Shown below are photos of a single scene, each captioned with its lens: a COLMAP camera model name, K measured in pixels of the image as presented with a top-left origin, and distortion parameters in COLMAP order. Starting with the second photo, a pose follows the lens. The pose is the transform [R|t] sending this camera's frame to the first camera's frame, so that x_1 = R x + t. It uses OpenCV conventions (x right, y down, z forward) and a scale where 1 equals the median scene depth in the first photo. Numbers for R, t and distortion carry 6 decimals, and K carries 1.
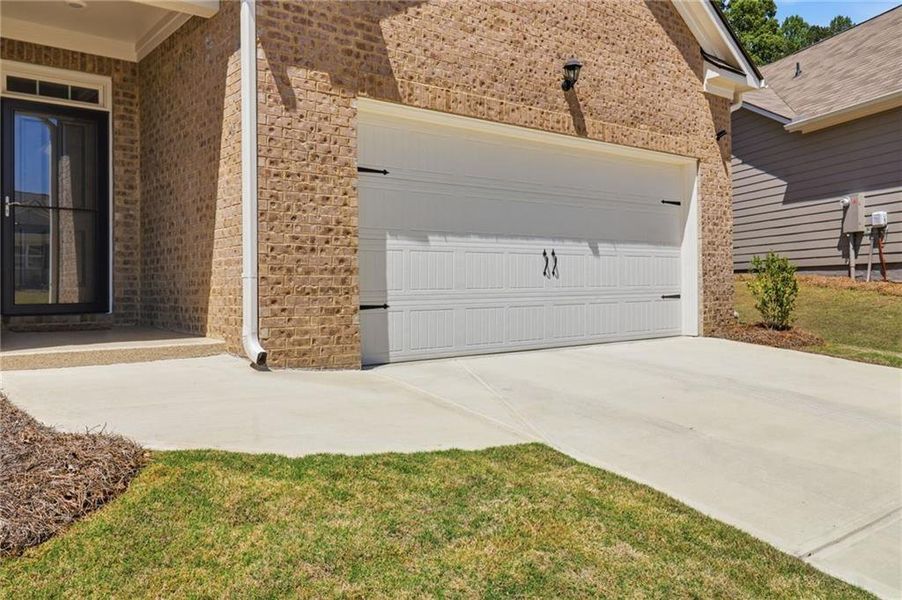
lens RADIAL K [[719.3, 0, 454.3], [0, 719.3, 284.9], [0, 0, 1]] dist [0.001467, 0.001416]
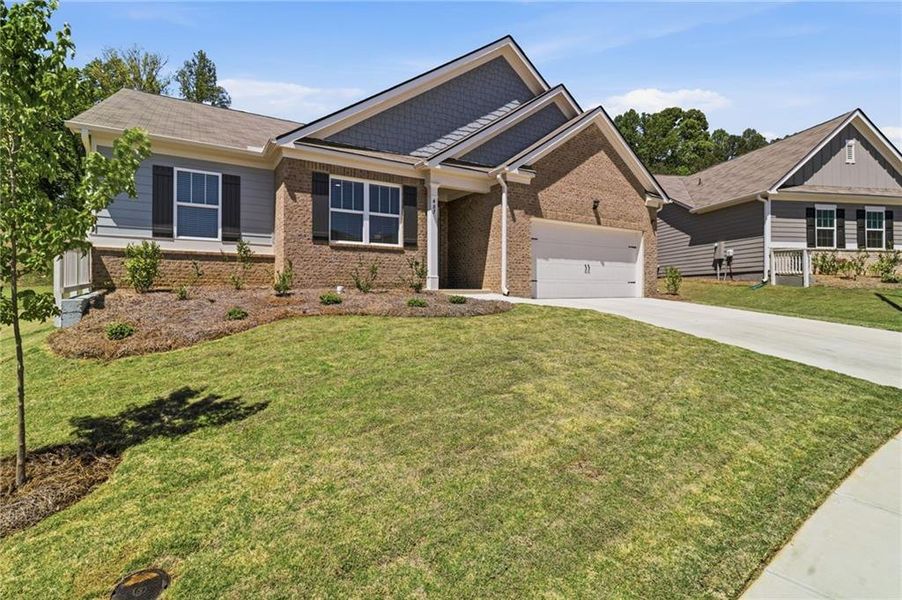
lens RADIAL K [[423.0, 0, 448.4], [0, 423.0, 292.0], [0, 0, 1]] dist [-0.005865, -0.008050]
pose [[0.990831, 0.013605, -0.134423, -0.160928], [-0.012959, 0.999900, 0.005684, 0.051687], [0.134487, -0.003890, 0.990908, -0.643731]]
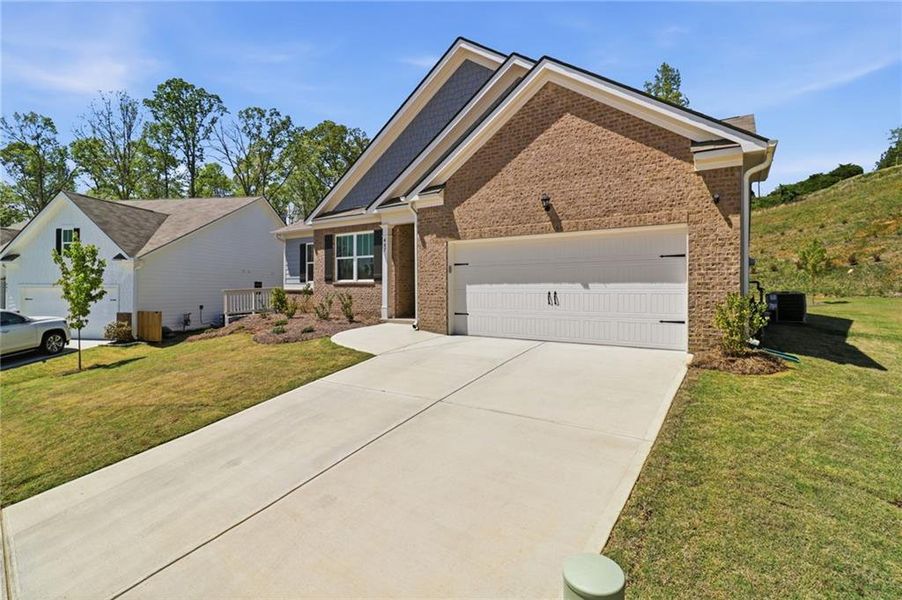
lens RADIAL K [[437.0, 0, 445.1], [0, 437.0, 300.5], [0, 0, 1]] dist [-0.001438, -0.010123]
pose [[0.266492, 0.029048, -0.963399, 1.016150], [-0.013320, 0.999561, 0.026454, -0.043184], [0.963745, 0.005783, 0.266762, 0.335660]]
